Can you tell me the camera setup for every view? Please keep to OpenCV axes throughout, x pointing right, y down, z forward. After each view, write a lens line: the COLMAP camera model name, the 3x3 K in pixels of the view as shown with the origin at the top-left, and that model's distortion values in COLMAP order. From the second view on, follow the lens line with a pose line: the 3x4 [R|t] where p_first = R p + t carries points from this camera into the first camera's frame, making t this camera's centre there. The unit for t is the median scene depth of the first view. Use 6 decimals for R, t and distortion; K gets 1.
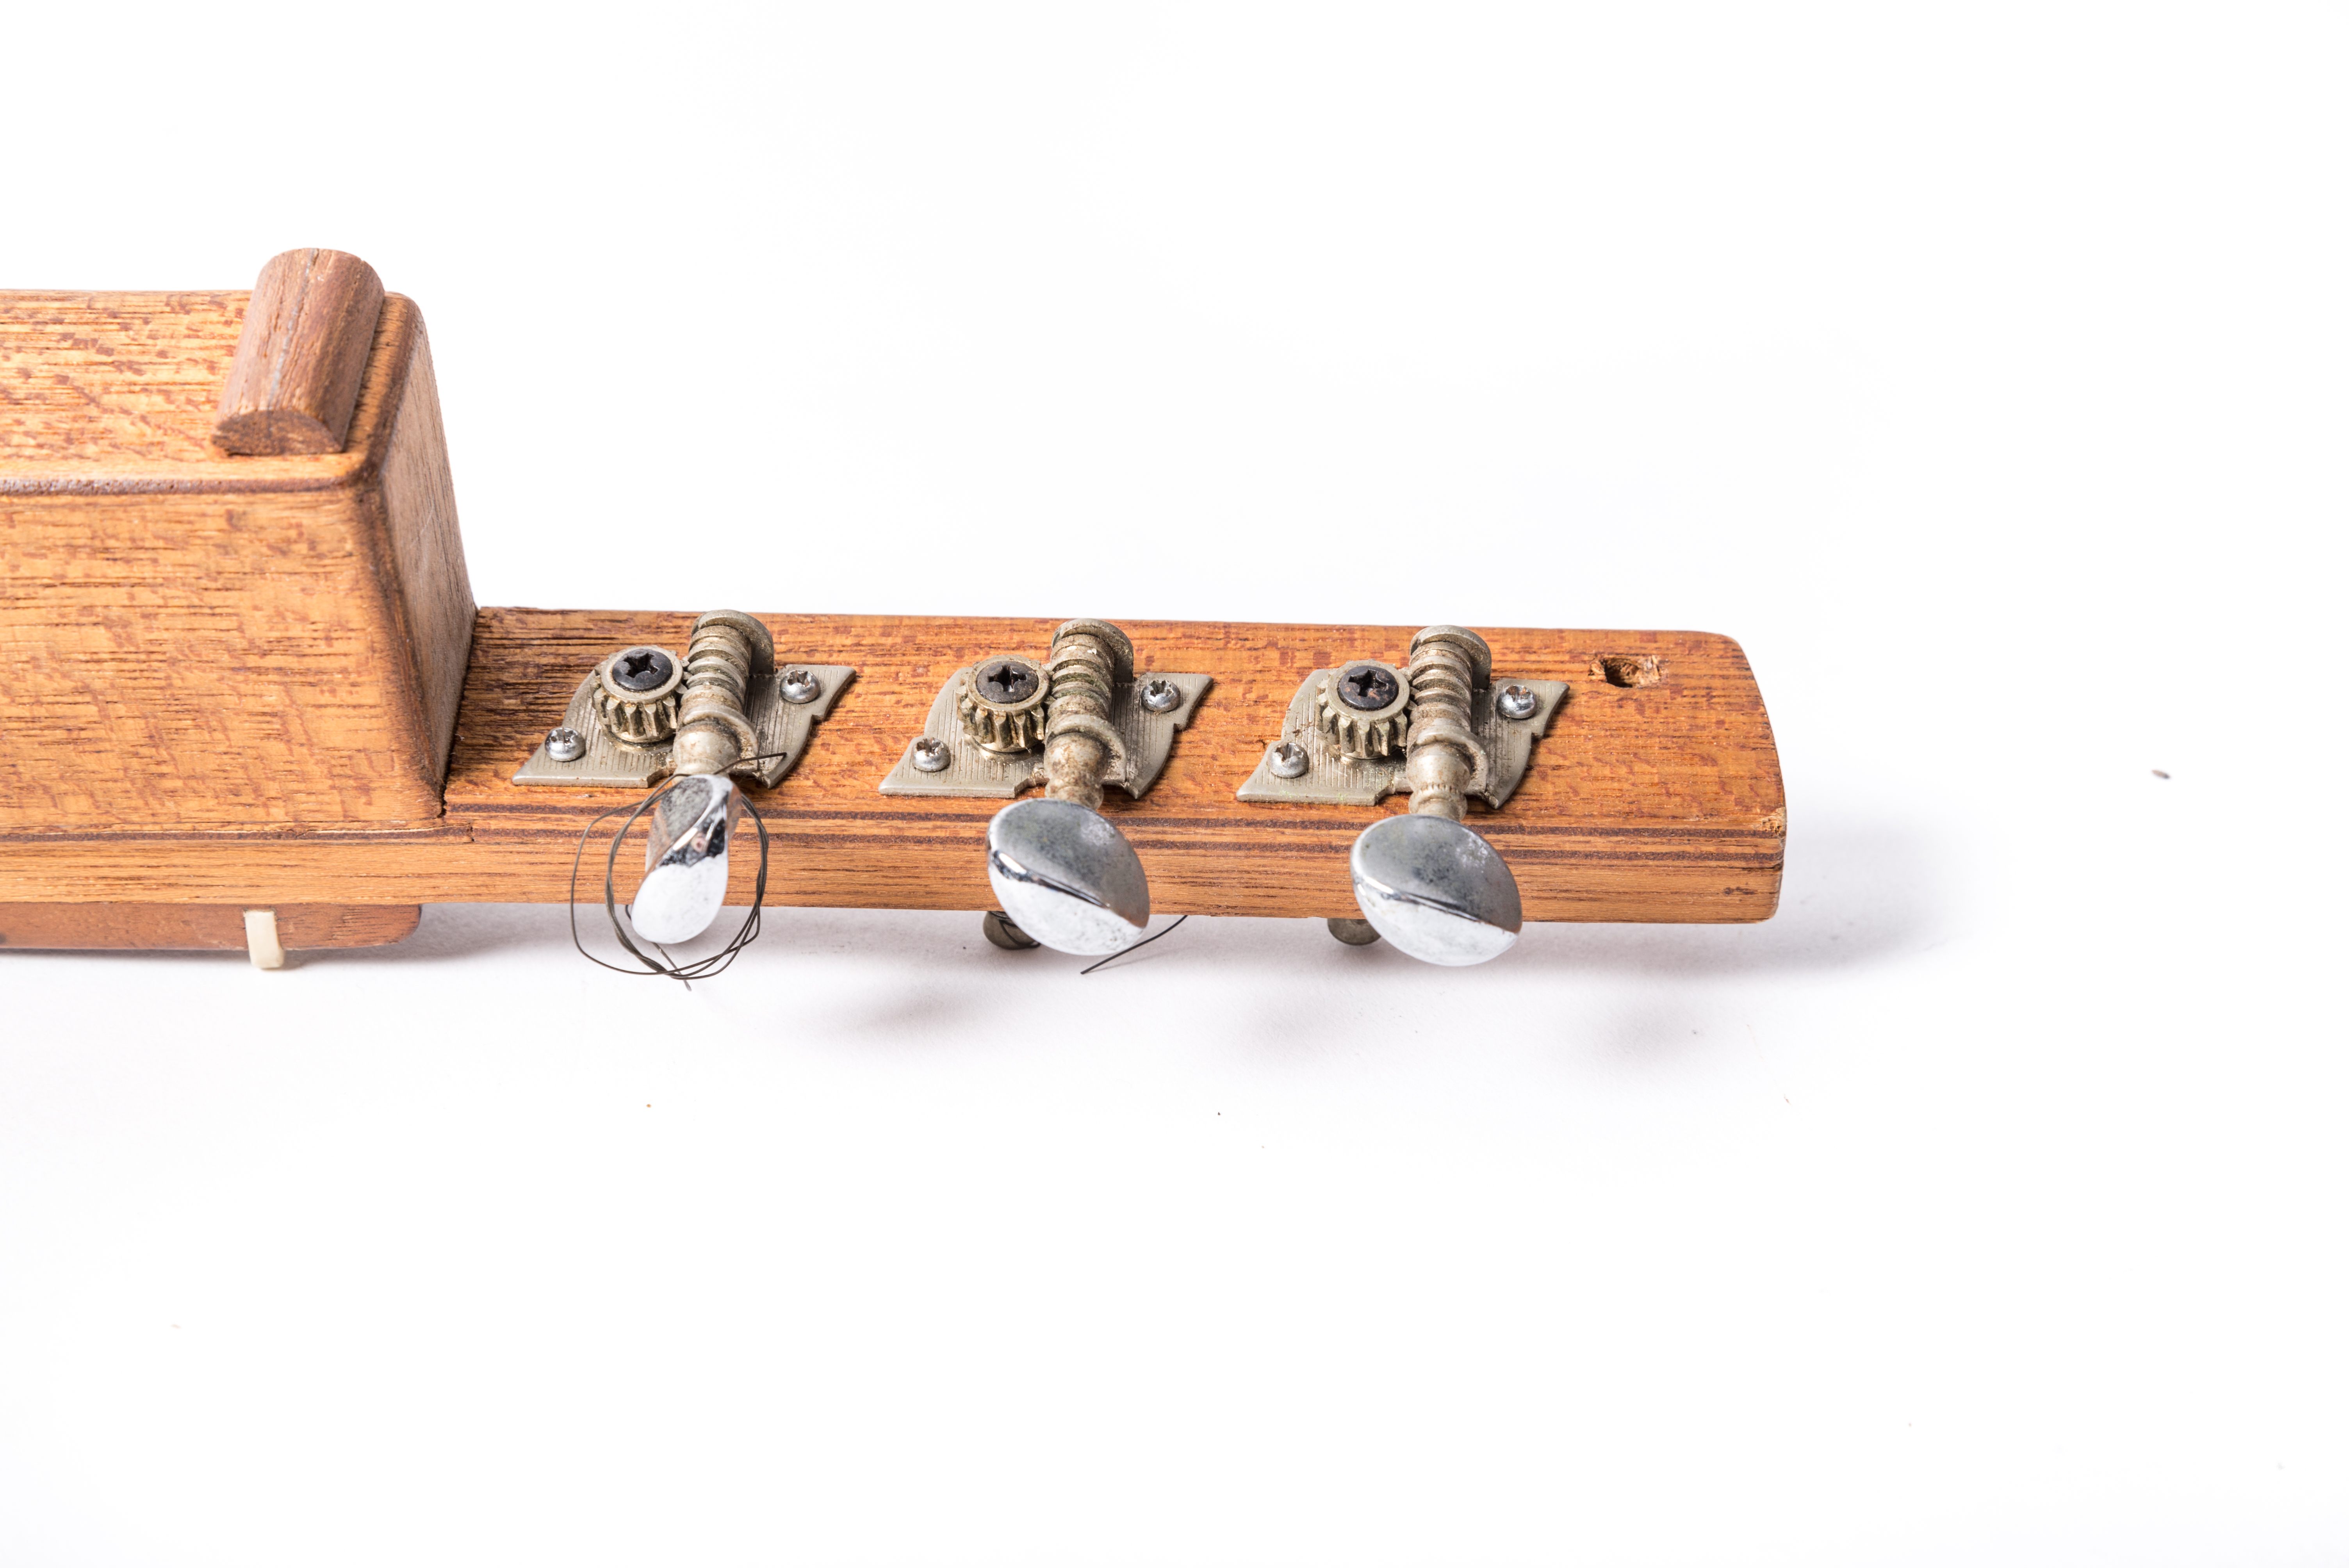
lens RADIAL K [[4872.2, 0, 1232.2], [0, 4872.2, 847.0], [0, 0, 1]] dist [-0.055776, 0.000000]
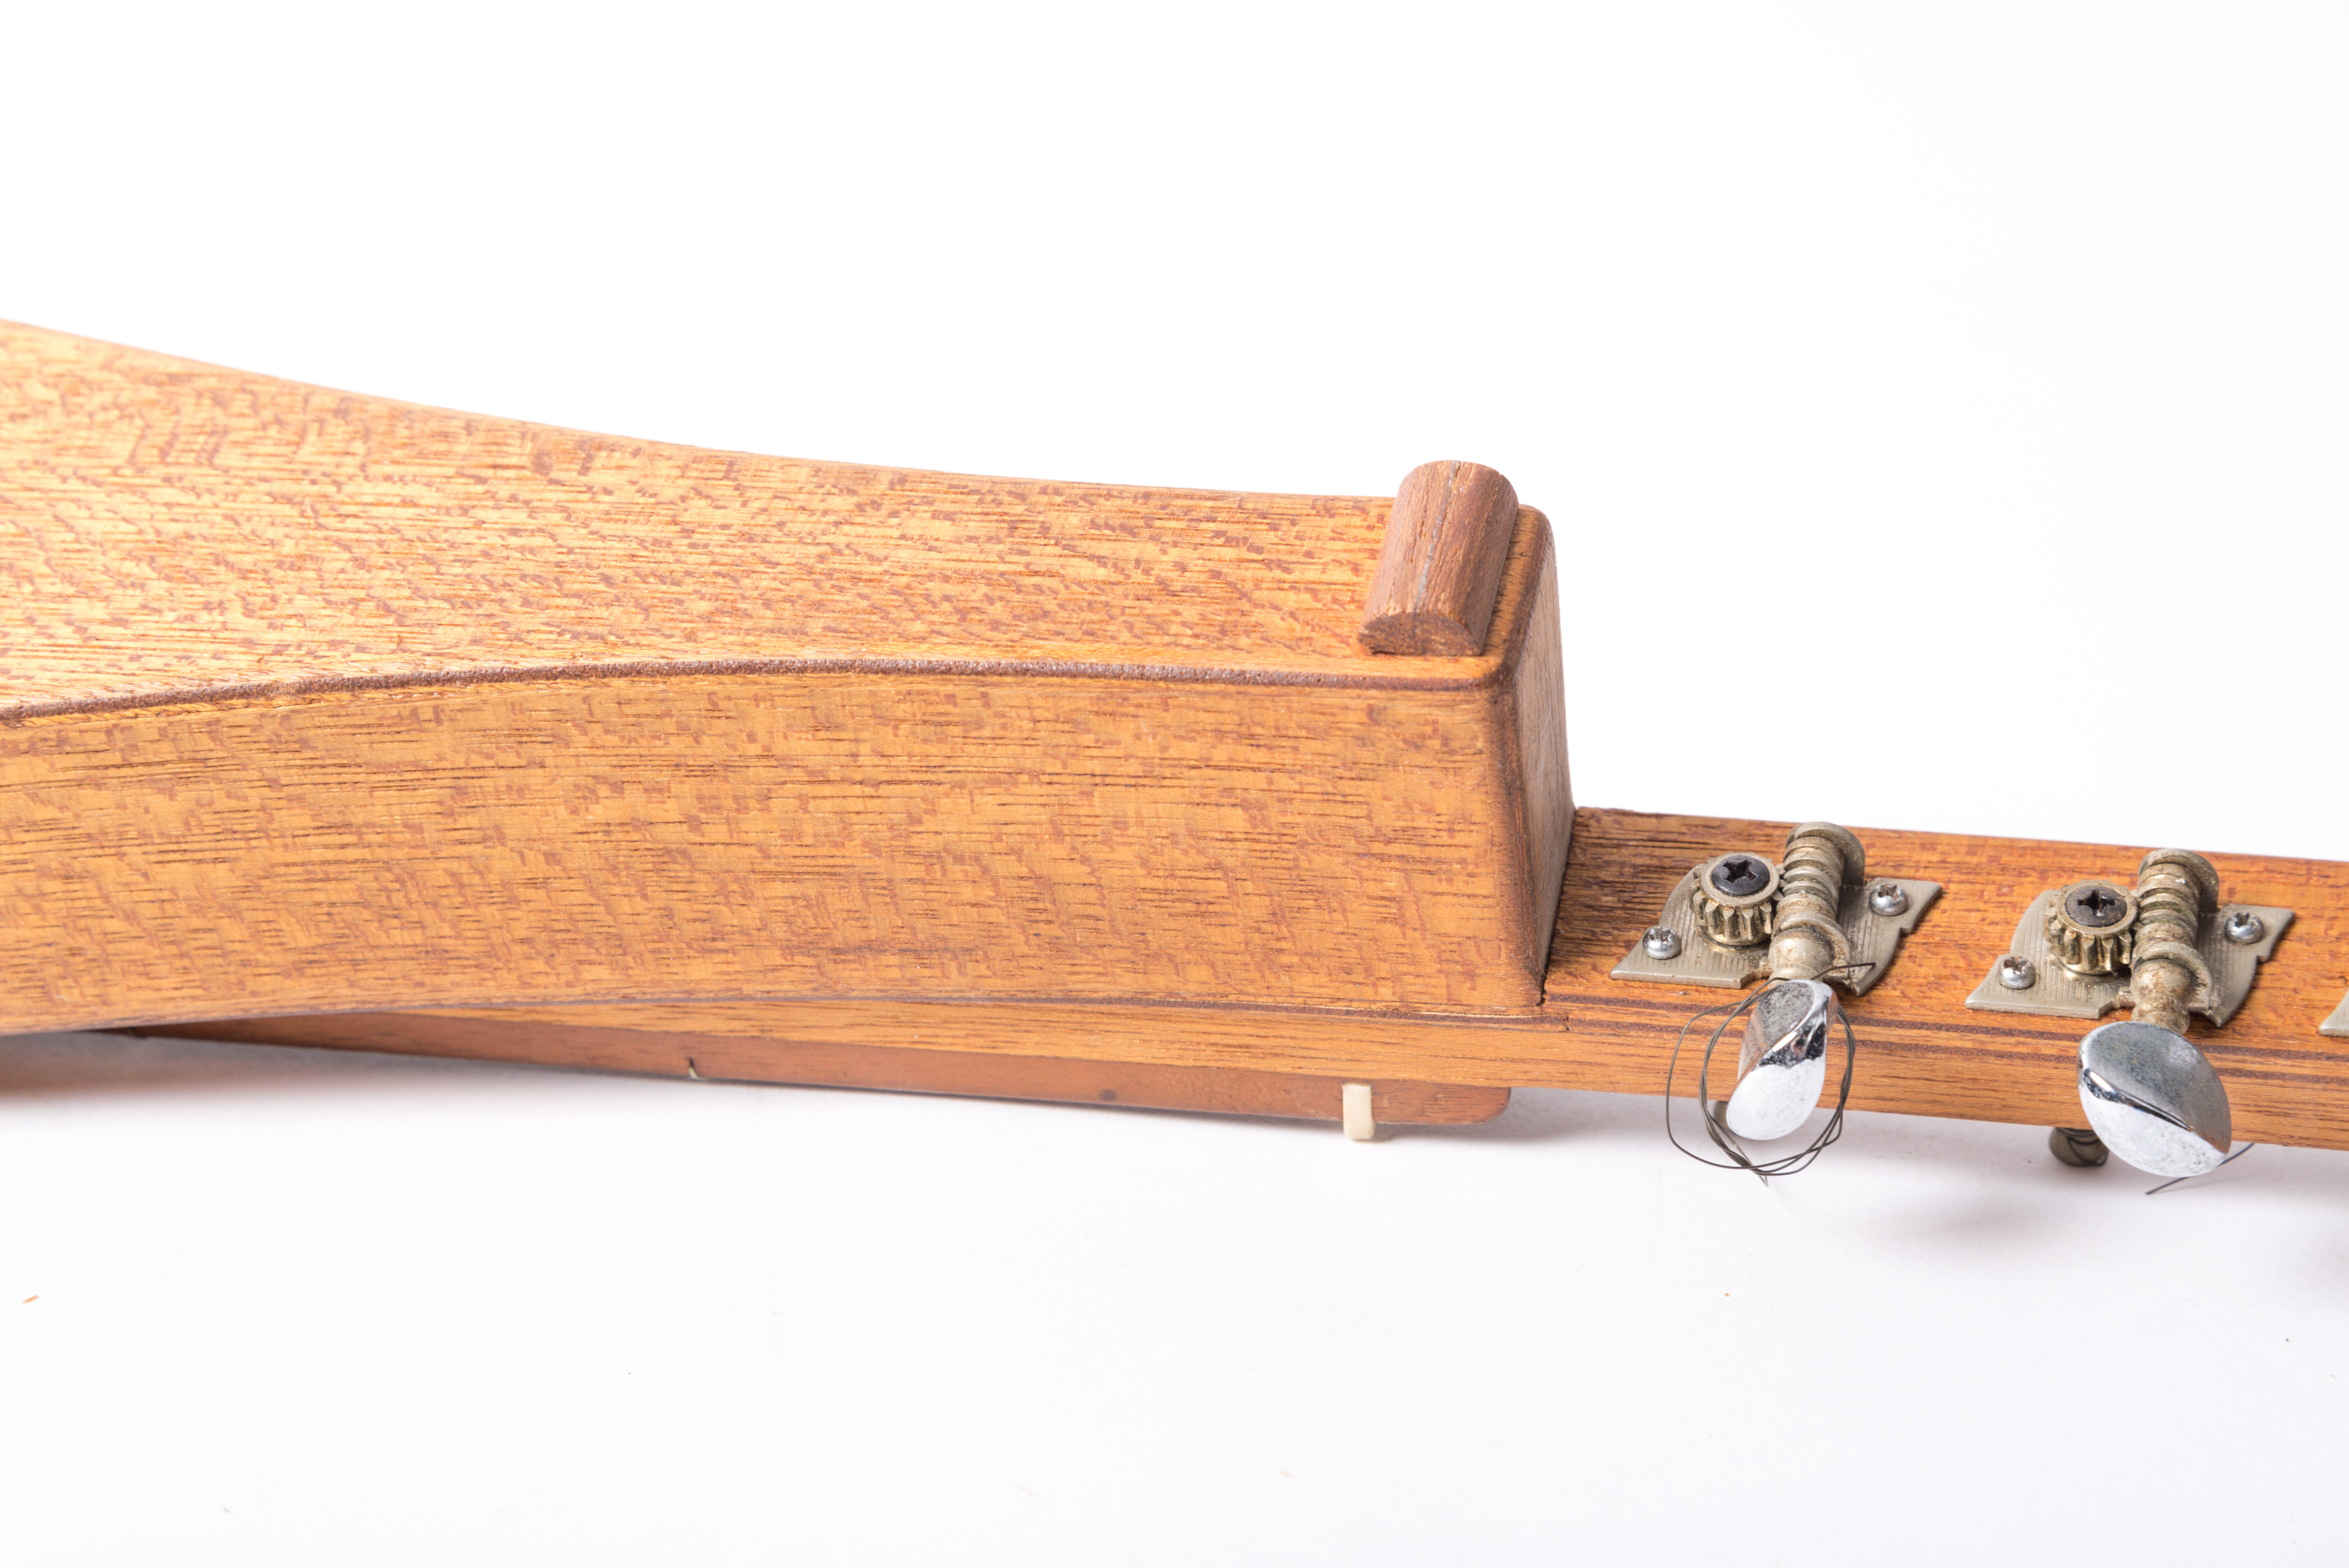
lens RADIAL K [[4872.2, 0, 1151.3], [0, 4872.2, 794.1], [0, 0, 1]] dist [-0.055776, 0.000000]
pose [[0.980794, 0.049920, -0.188551, -0.049485], [-0.059531, 0.997182, -0.045655, 0.001300], [0.185741, 0.056002, 0.981002, -0.046103]]
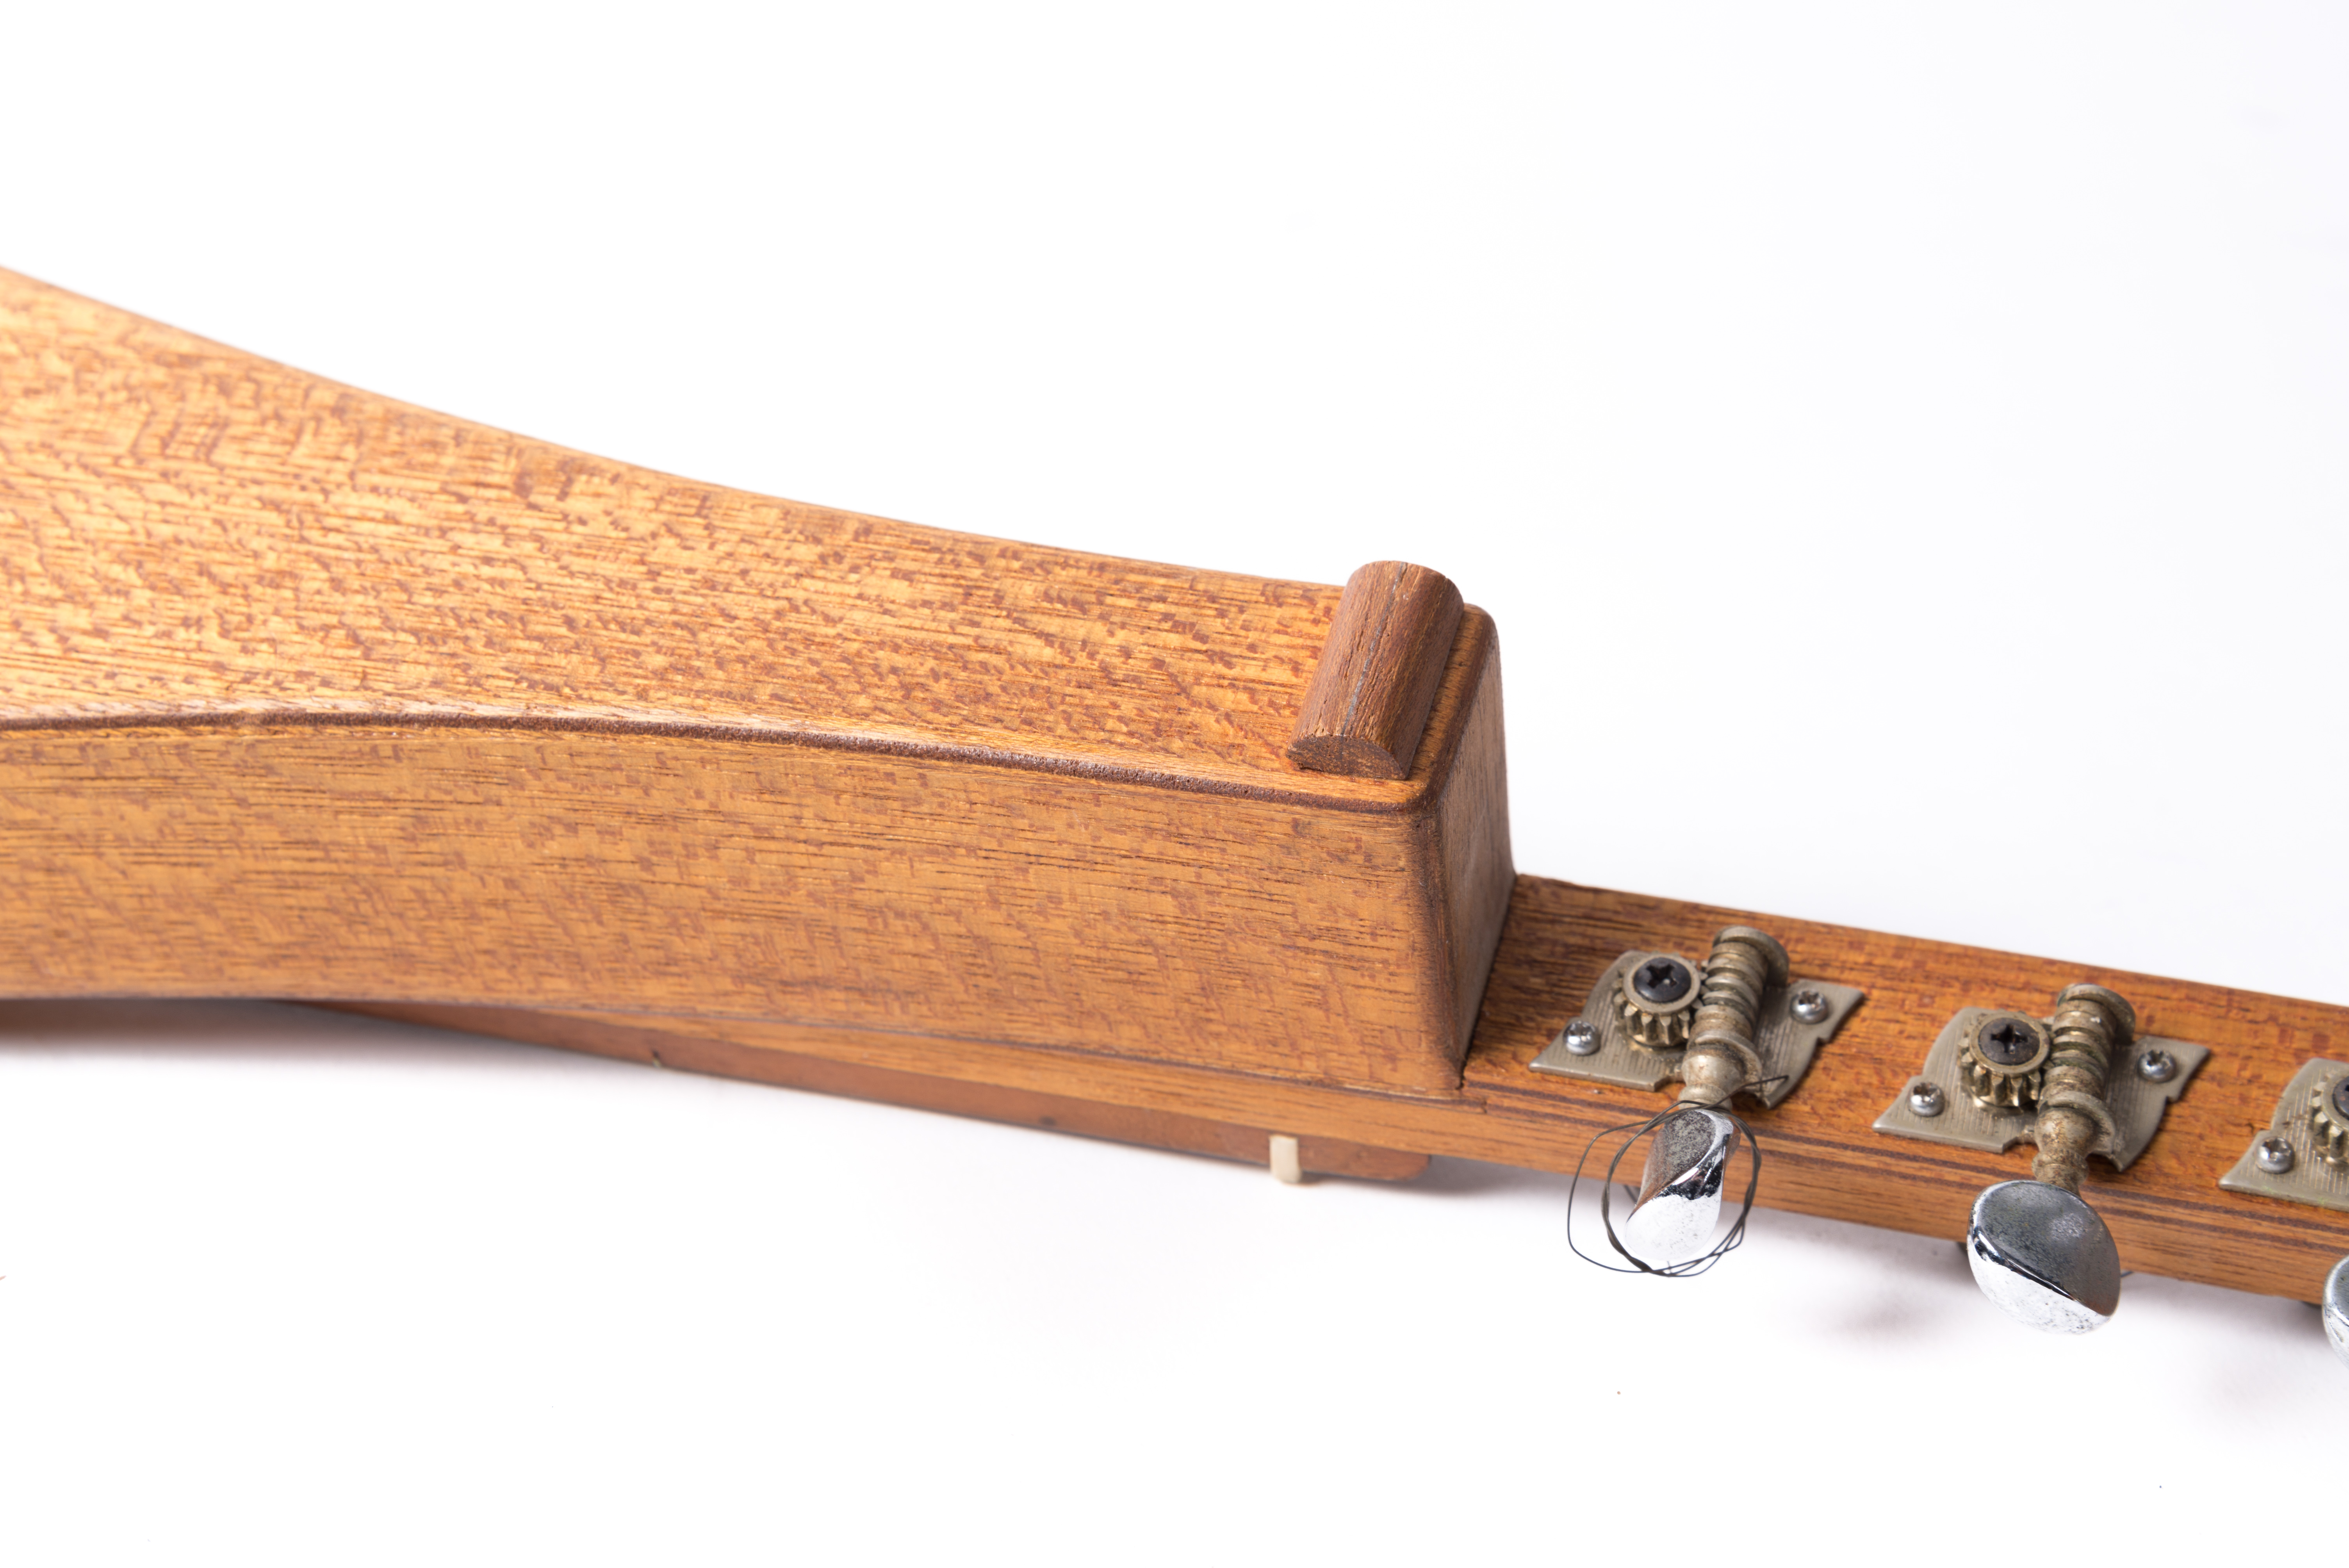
lens RADIAL K [[4296.2, 0, 1160.2], [0, 4296.2, 788.4], [0, 0, 1]] dist [-0.036295, 0.000000]
pose [[0.965980, 0.127840, -0.224810, -0.022220], [-0.112061, 0.990341, 0.081654, -0.142006], [0.233078, -0.053684, 0.970975, 0.071110]]
